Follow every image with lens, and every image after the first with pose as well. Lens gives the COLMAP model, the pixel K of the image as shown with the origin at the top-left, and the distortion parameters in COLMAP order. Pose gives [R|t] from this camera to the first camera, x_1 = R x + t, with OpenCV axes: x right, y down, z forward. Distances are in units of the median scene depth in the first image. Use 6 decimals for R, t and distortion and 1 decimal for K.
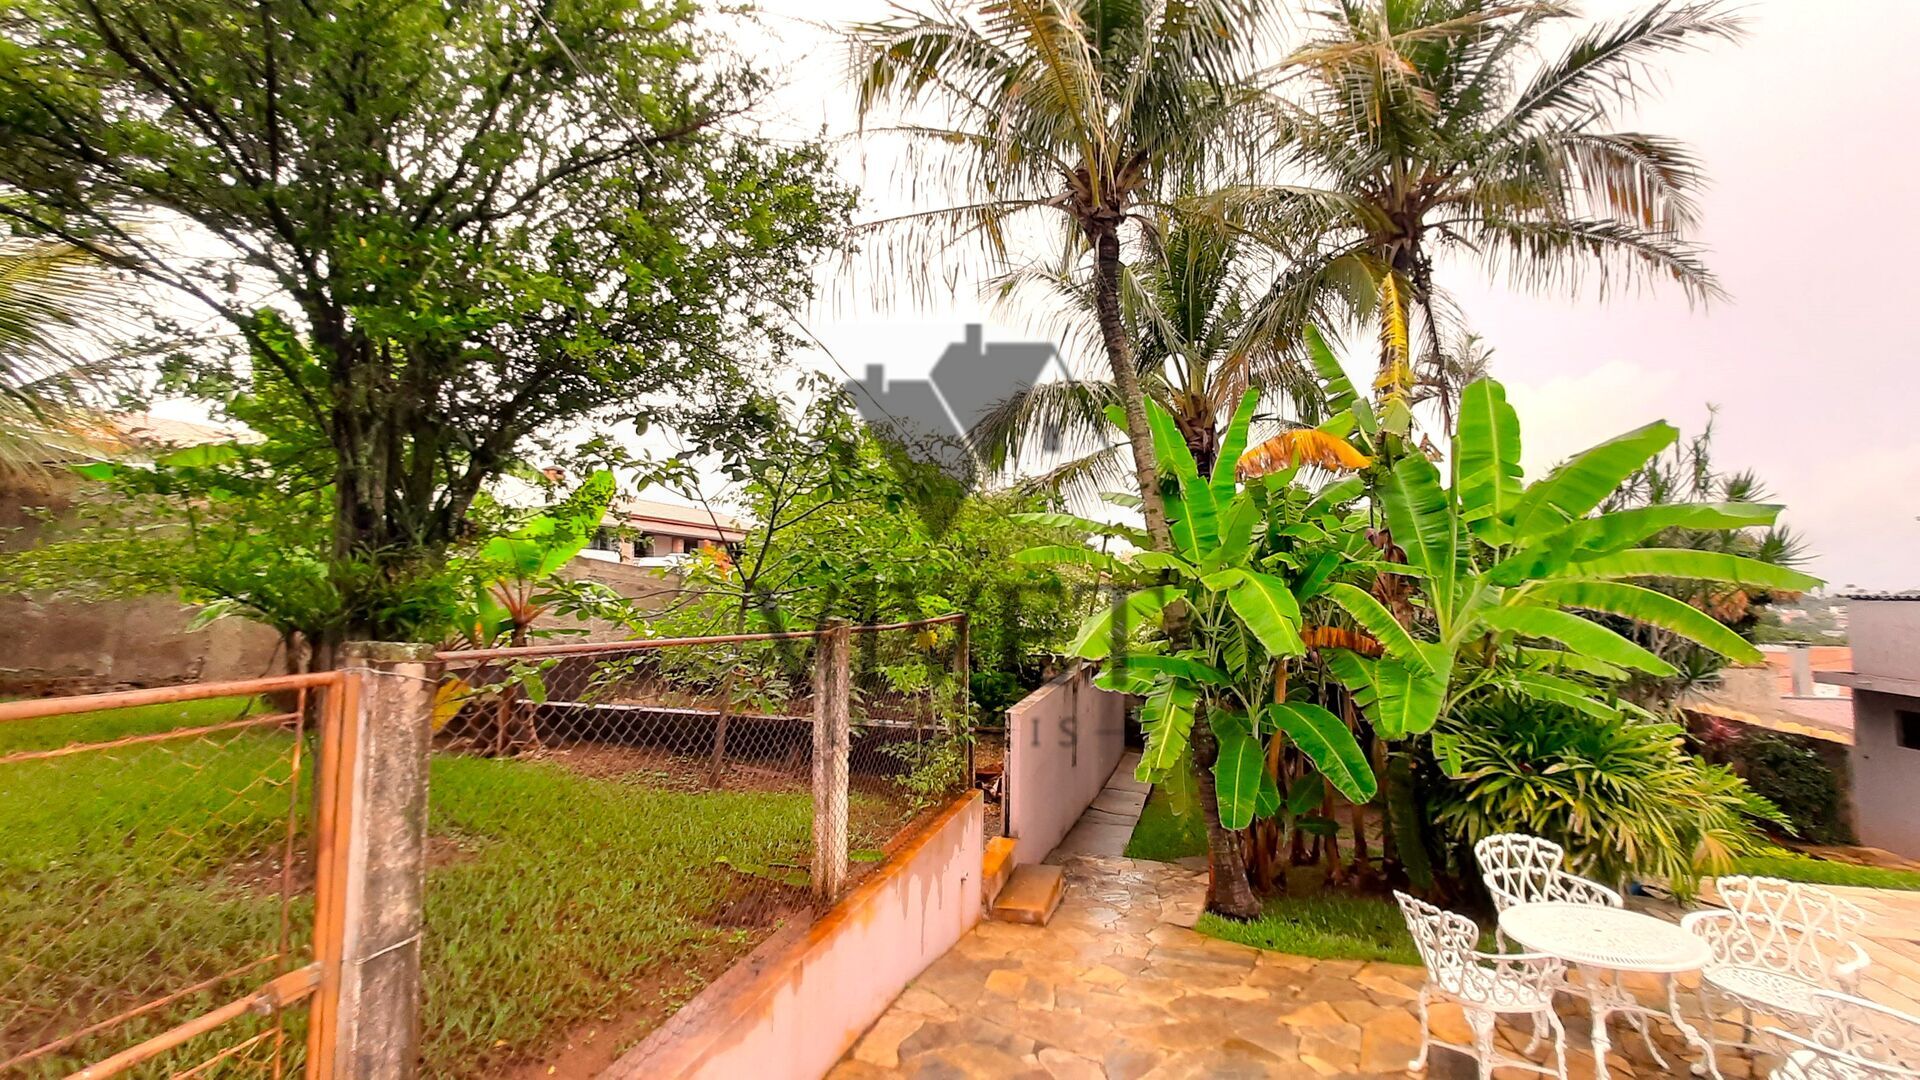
lens RADIAL K [[751.9, 0, 960.0], [0, 751.9, 540.0], [0, 0, 1]] dist [-0.024720, 0.010040]
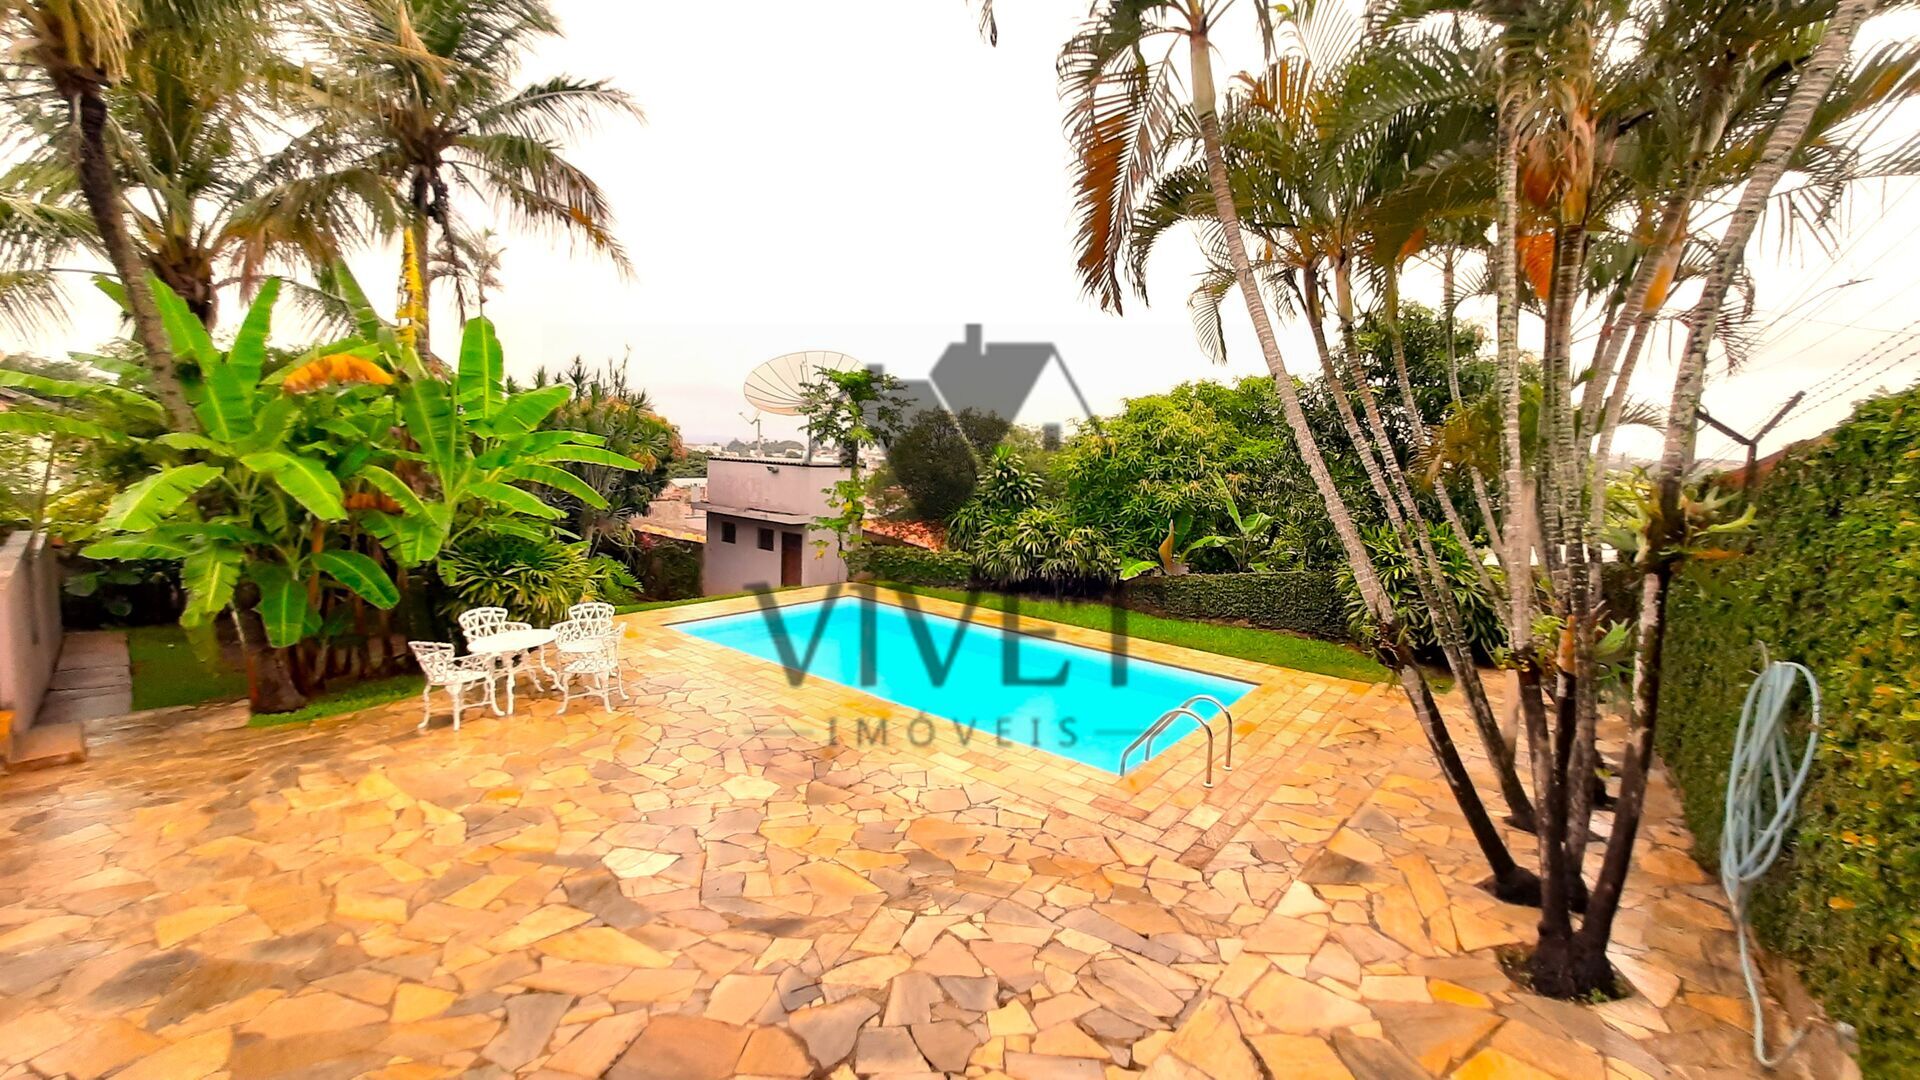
lens RADIAL K [[742.5, 0, 971.2], [0, 742.5, 543.3], [0, 0, 1]] dist [-0.003562, 0.000409]
pose [[0.399033, -0.094053, 0.912100, -0.306814], [-0.109459, 0.982726, 0.149223, -0.119657], [-0.910380, -0.159382, 0.381846, -0.553780]]
